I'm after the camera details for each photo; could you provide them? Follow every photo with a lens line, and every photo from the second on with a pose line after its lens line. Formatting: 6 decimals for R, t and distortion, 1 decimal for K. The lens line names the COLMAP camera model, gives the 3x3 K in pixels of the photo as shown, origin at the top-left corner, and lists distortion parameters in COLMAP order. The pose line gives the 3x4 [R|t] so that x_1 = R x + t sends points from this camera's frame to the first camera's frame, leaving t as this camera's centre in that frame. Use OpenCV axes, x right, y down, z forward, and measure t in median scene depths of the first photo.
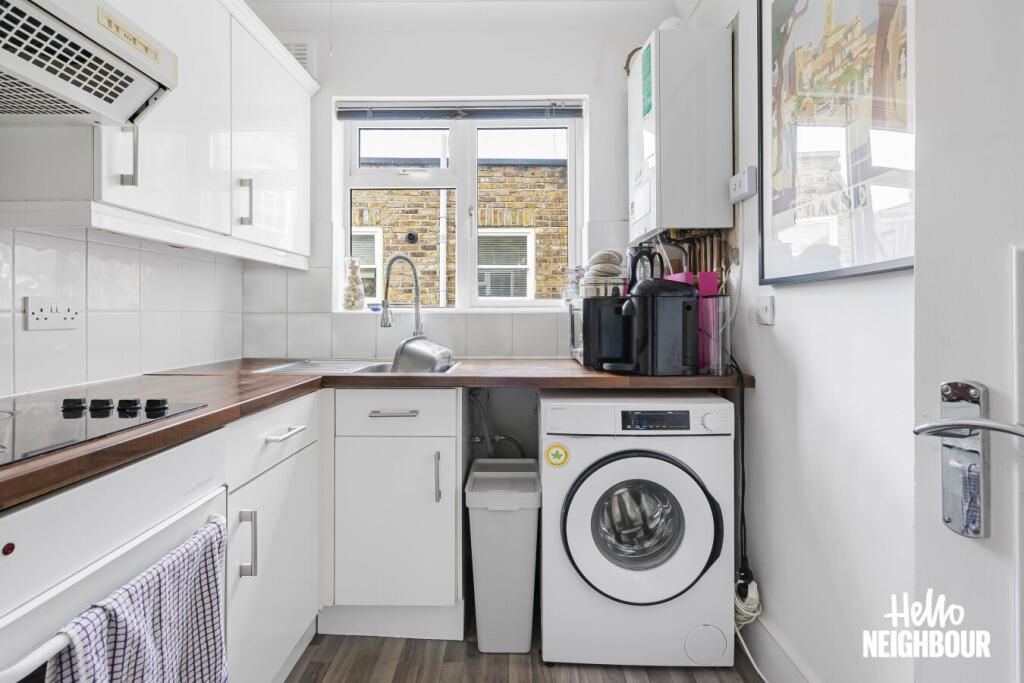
lens RADIAL K [[497.0, 0, 510.9], [0, 497.0, 317.3], [0, 0, 1]] dist [0.003600, 0.002026]
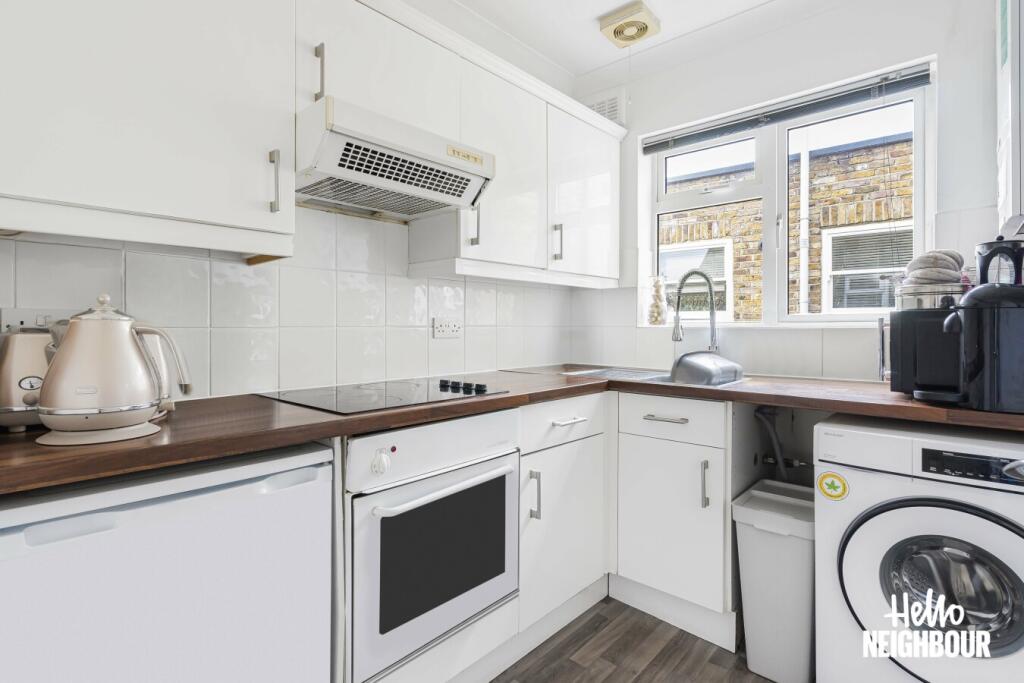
lens RADIAL K [[497.0, 0, 510.8], [0, 497.0, 331.8], [0, 0, 1]] dist [0.003600, 0.002026]
pose [[0.760736, 0.008872, -0.649001, 0.215990], [-0.007446, 0.999960, 0.004942, -0.003301], [0.649019, 0.001073, 0.760772, -0.065285]]
